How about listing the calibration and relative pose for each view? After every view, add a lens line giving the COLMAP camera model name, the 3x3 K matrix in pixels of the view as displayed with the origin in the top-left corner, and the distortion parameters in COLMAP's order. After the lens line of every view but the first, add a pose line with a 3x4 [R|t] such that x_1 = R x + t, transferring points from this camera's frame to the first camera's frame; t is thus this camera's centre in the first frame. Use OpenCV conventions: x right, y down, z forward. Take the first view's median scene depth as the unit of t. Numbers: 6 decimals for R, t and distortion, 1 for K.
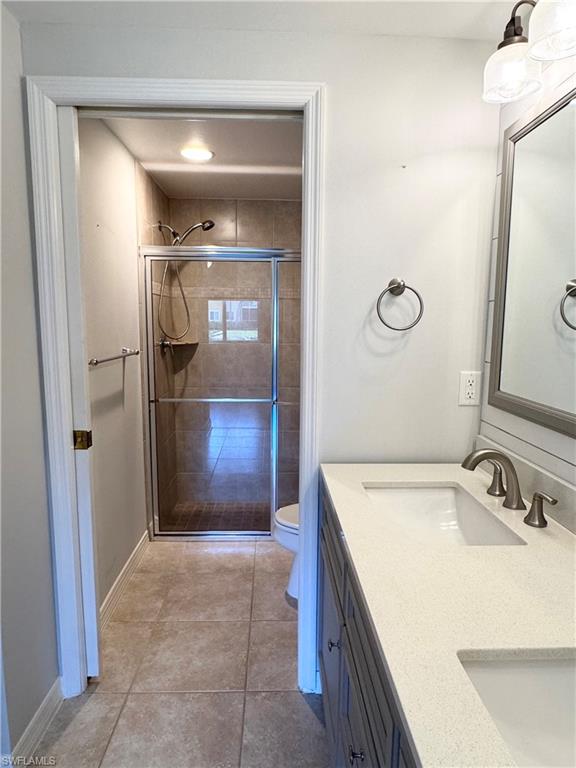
lens RADIAL K [[481.5, 0, 288.3], [0, 481.5, 381.7], [0, 0, 1]] dist [-0.010334, -0.003900]
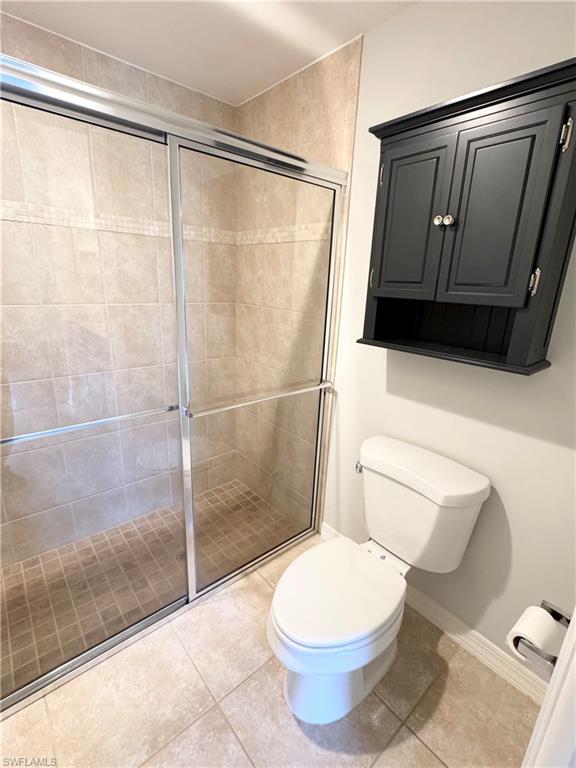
lens RADIAL K [[357.9, 0, 287.6], [0, 357.9, 383.9], [0, 0, 1]] dist [-0.001096, 0.000073]
pose [[0.778182, -0.152141, 0.609333, -0.155676], [0.045807, 0.981380, 0.186535, -0.053781], [-0.626367, -0.117247, 0.770661, 0.470411]]
